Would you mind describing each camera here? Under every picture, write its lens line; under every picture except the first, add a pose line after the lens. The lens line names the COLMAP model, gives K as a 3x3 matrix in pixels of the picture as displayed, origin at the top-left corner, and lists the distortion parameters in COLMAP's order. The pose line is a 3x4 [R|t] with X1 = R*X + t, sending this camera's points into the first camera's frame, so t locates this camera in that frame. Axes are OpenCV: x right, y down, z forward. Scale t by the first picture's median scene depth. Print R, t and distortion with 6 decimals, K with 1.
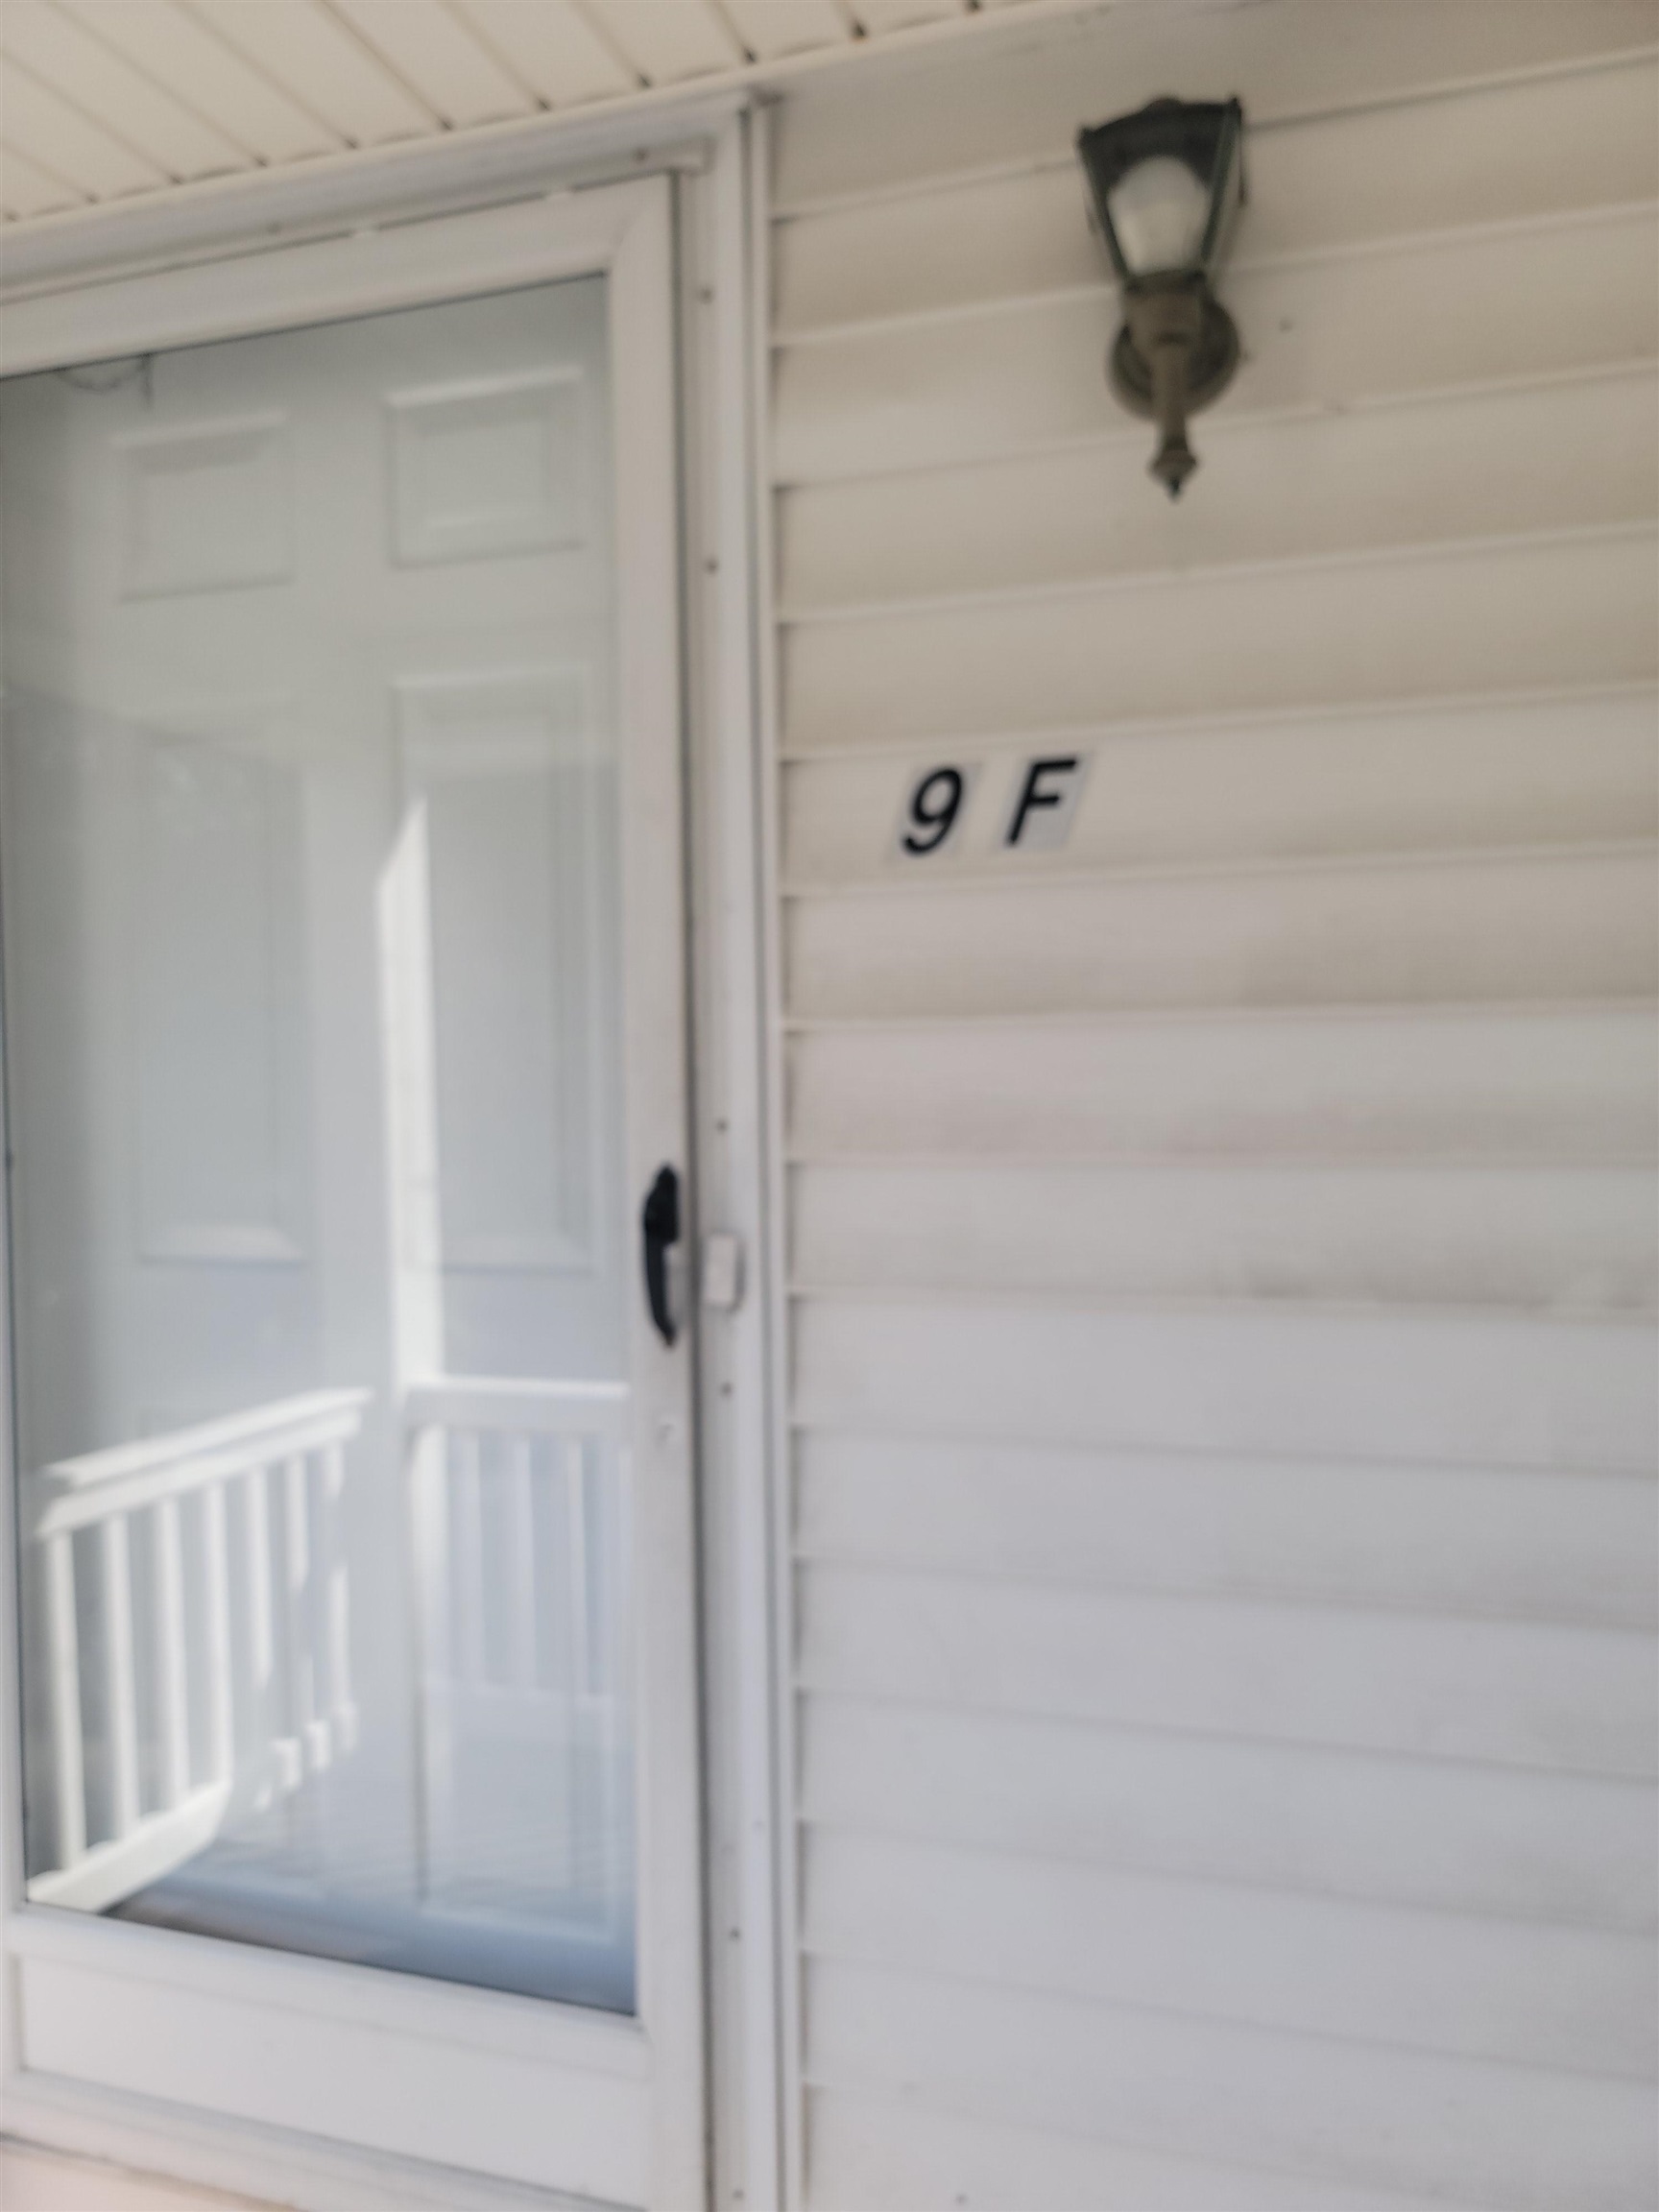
lens RADIAL K [[1516.8, 0, 853.1], [0, 1516.8, 1047.1], [0, 0, 1]] dist [0.047749, -0.025174]
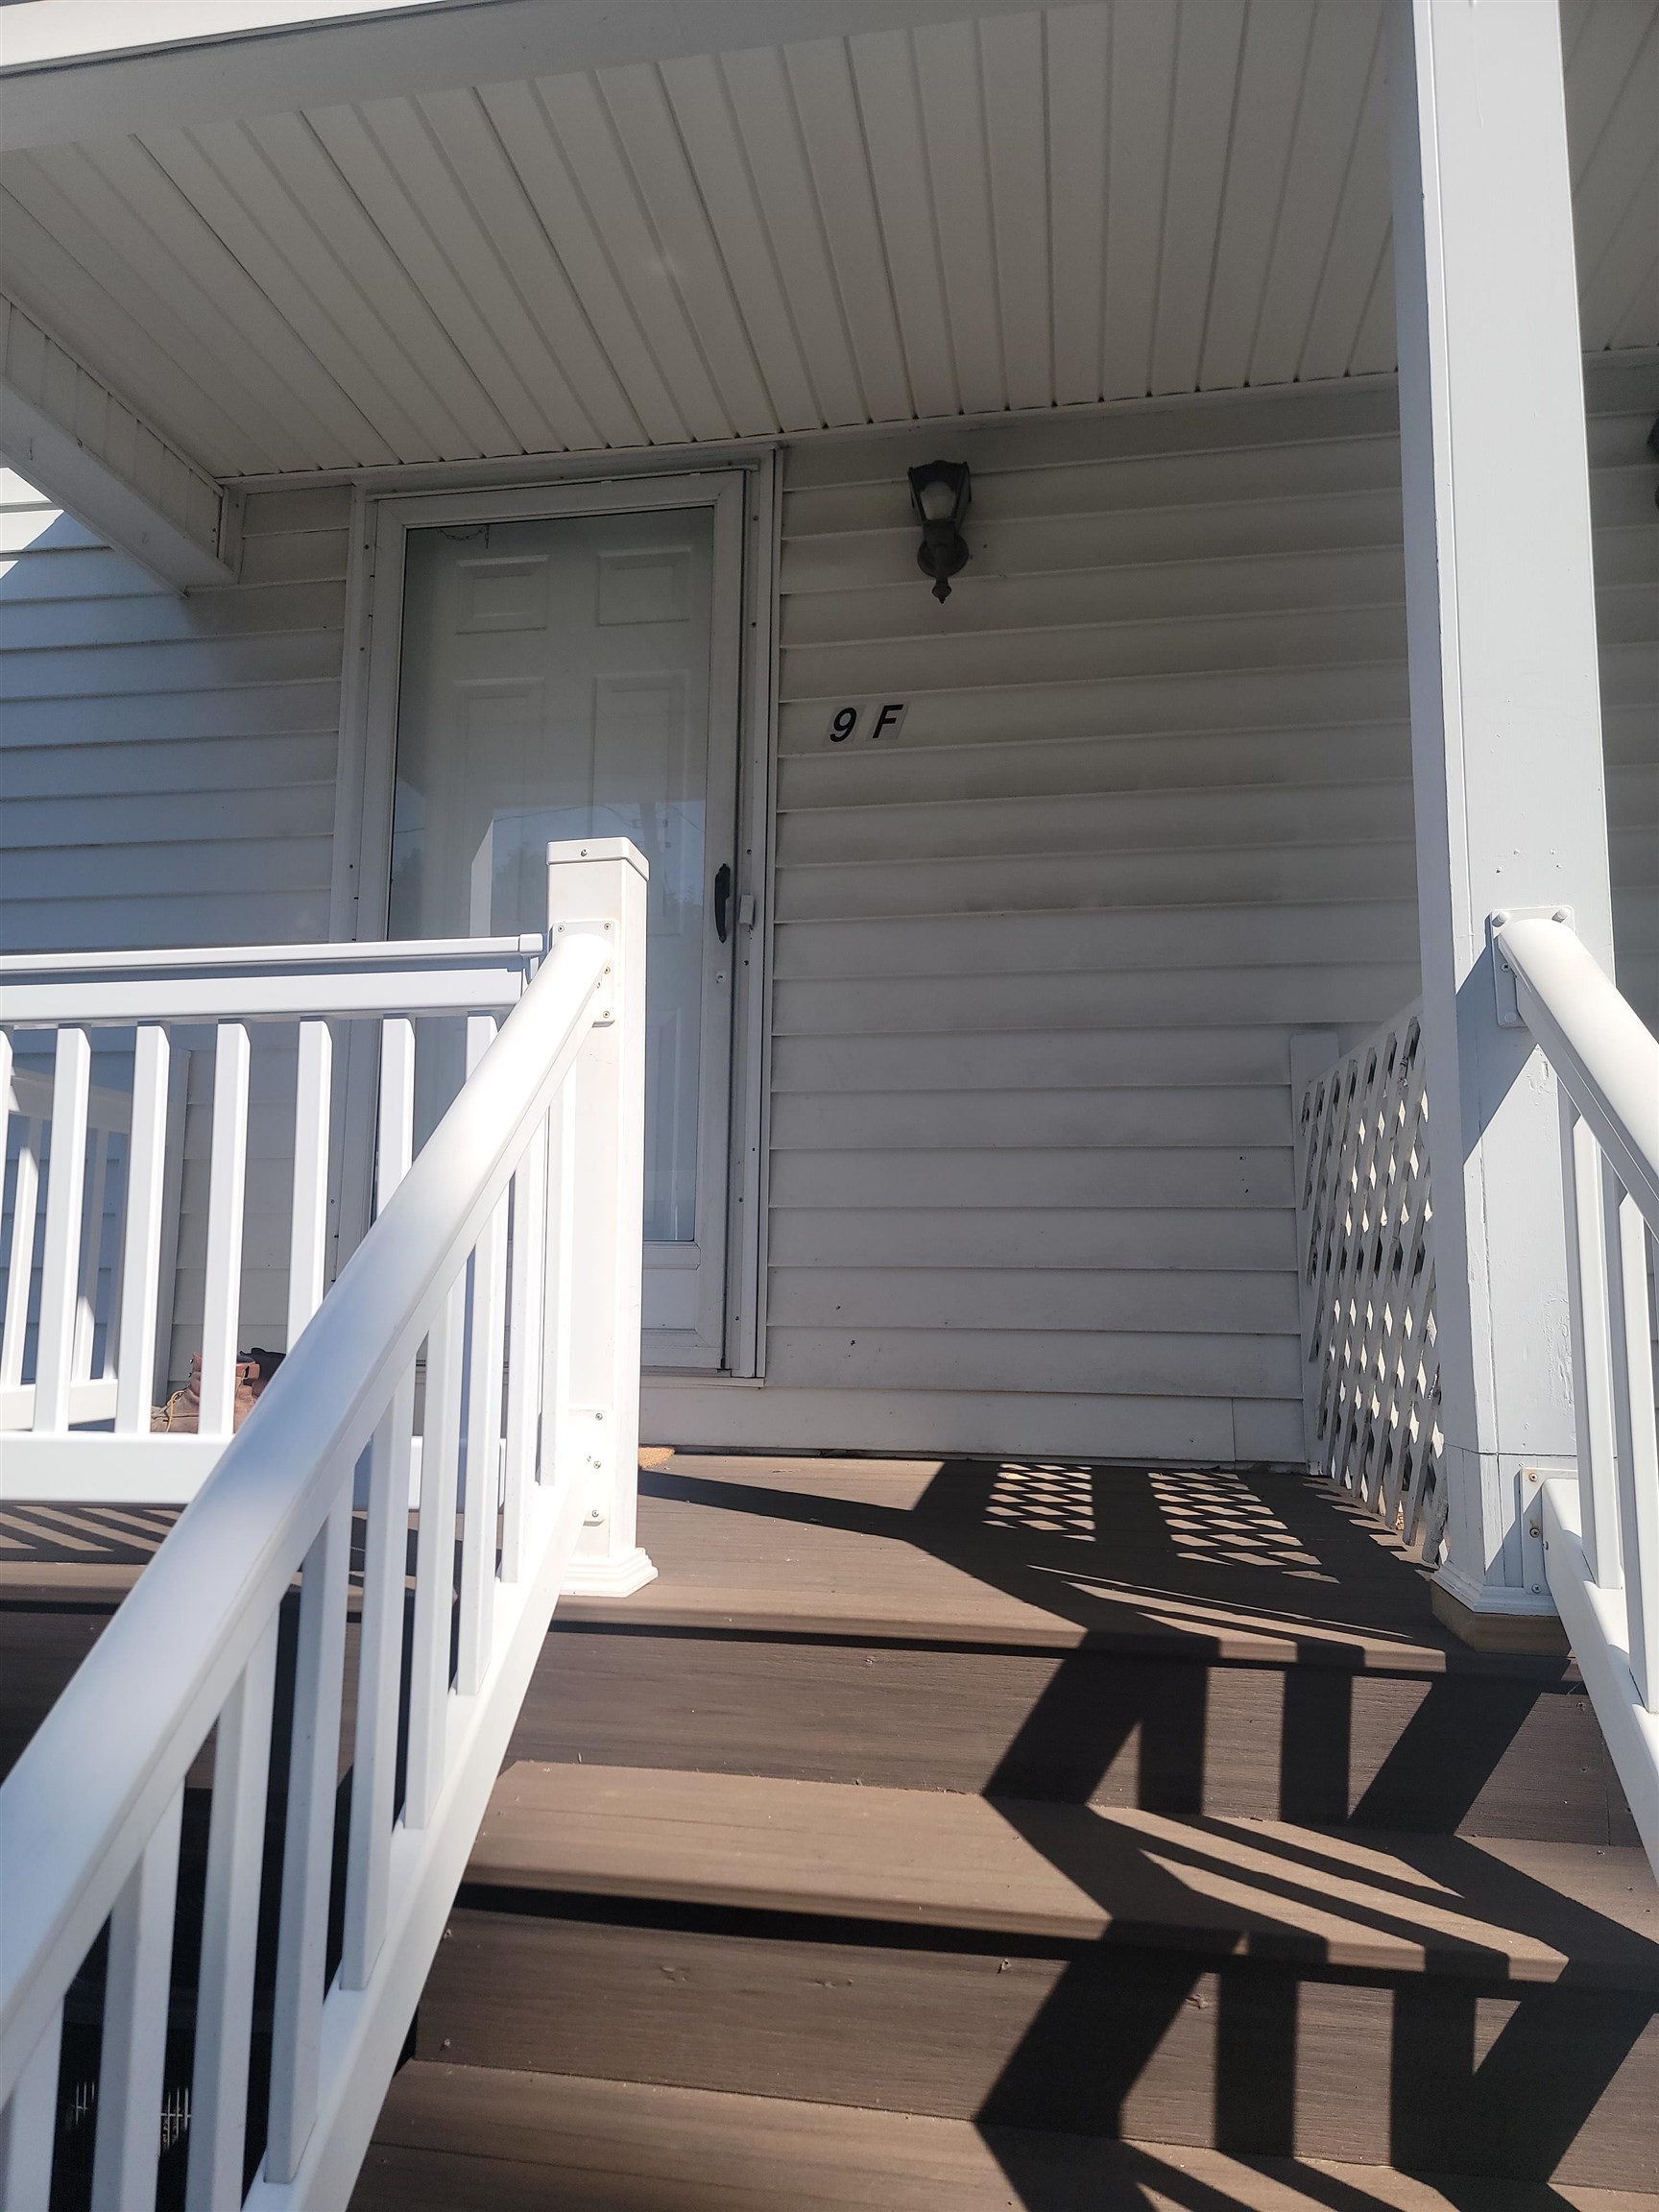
lens RADIAL K [[1516.8, 0, 826.5], [0, 1516.8, 1111.7], [0, 0, 1]] dist [0.047749, -0.025174]
pose [[0.993138, 0.044744, 0.108046, -0.205071], [-0.029196, 0.989519, -0.141417, 0.786545], [-0.113242, 0.137292, 0.984036, -1.278615]]
